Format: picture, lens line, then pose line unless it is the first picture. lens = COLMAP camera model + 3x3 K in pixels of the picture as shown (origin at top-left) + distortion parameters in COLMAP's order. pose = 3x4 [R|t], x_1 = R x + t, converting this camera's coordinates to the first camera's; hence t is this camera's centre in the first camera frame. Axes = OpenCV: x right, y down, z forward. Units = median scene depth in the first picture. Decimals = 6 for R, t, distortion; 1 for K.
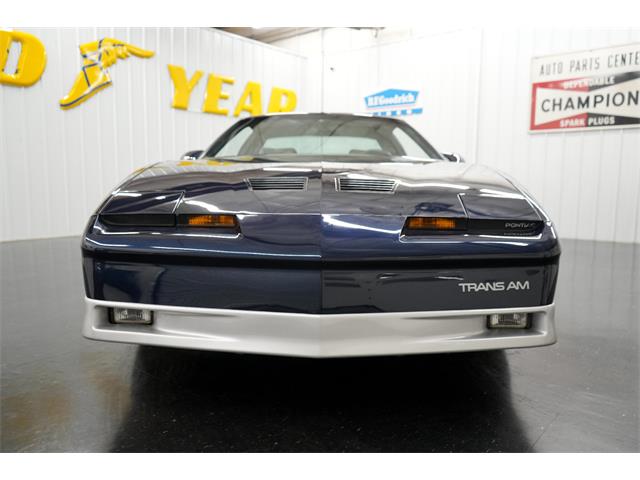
lens RADIAL K [[509.7, 0, 321.2], [0, 509.7, 240.0], [0, 0, 1]] dist [-0.007264, 0.002018]
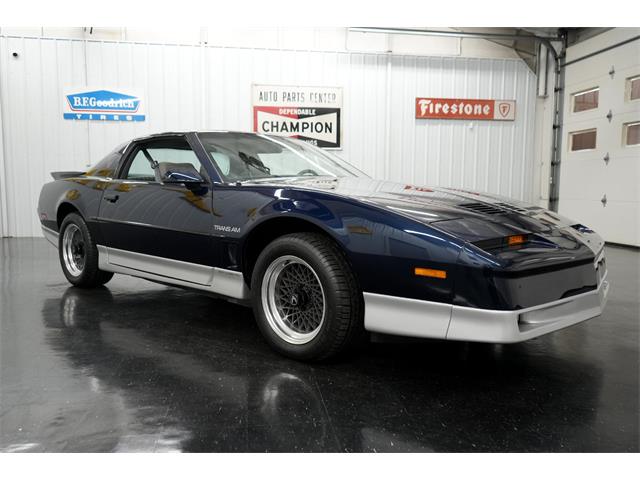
lens RADIAL K [[509.7, 0, 318.8], [0, 509.7, 241.2], [0, 0, 1]] dist [-0.007264, 0.002018]
pose [[0.668516, -0.084800, 0.738848, -0.391997], [0.084356, 0.995713, 0.037955, -0.032280], [-0.738898, 0.036952, 0.672803, 0.119836]]
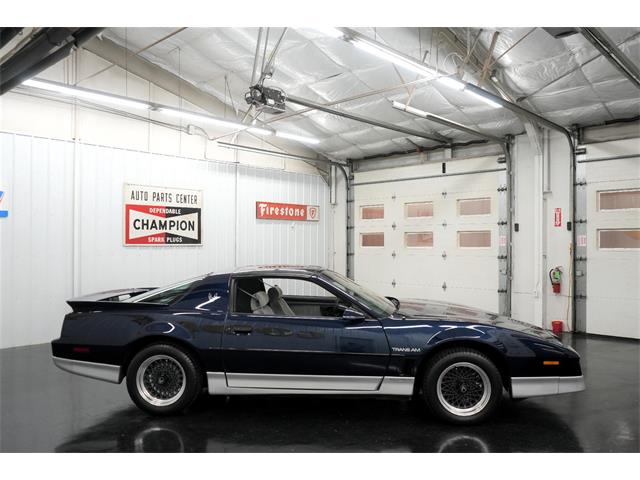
lens RADIAL K [[509.7, 0, 325.7], [0, 509.7, 238.2], [0, 0, 1]] dist [-0.007264, 0.002018]
pose [[0.067000, 0.003322, 0.997747, -0.766747], [0.112298, 0.993615, -0.010849, -0.172706], [-0.991413, 0.112772, 0.066199, 0.491445]]
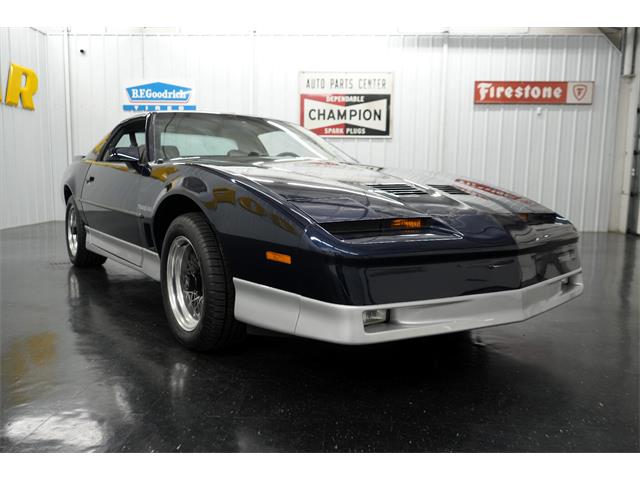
lens RADIAL K [[509.7, 0, 318.5], [0, 509.7, 241.3], [0, 0, 1]] dist [-0.007264, 0.002018]
pose [[0.806089, -0.066787, 0.588014, -0.263054], [0.058364, 0.997739, 0.033314, -0.012372], [-0.588909, 0.007465, 0.808165, 0.049994]]
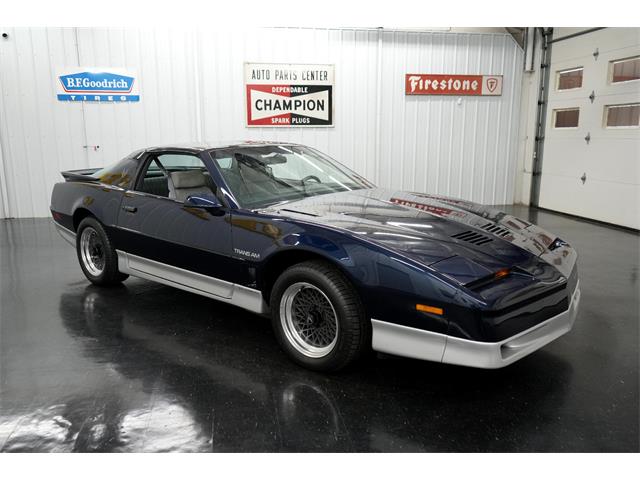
lens RADIAL K [[509.7, 0, 318.9], [0, 509.7, 241.2], [0, 0, 1]] dist [-0.007264, 0.002018]
pose [[0.645041, -0.165740, 0.745957, -0.437587], [0.094023, 0.985992, 0.137768, -0.101265], [-0.758341, -0.018729, 0.651589, 0.100119]]
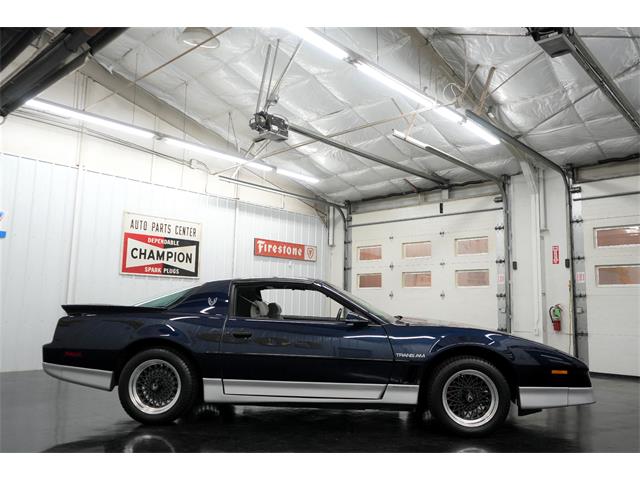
lens RADIAL K [[509.7, 0, 325.3], [0, 509.7, 239.2], [0, 0, 1]] dist [-0.007264, 0.002018]
pose [[0.054524, 0.125078, 0.990648, -0.760098], [0.094483, 0.987026, -0.129821, -0.100125], [-0.994032, 0.100678, 0.041999, 0.511750]]
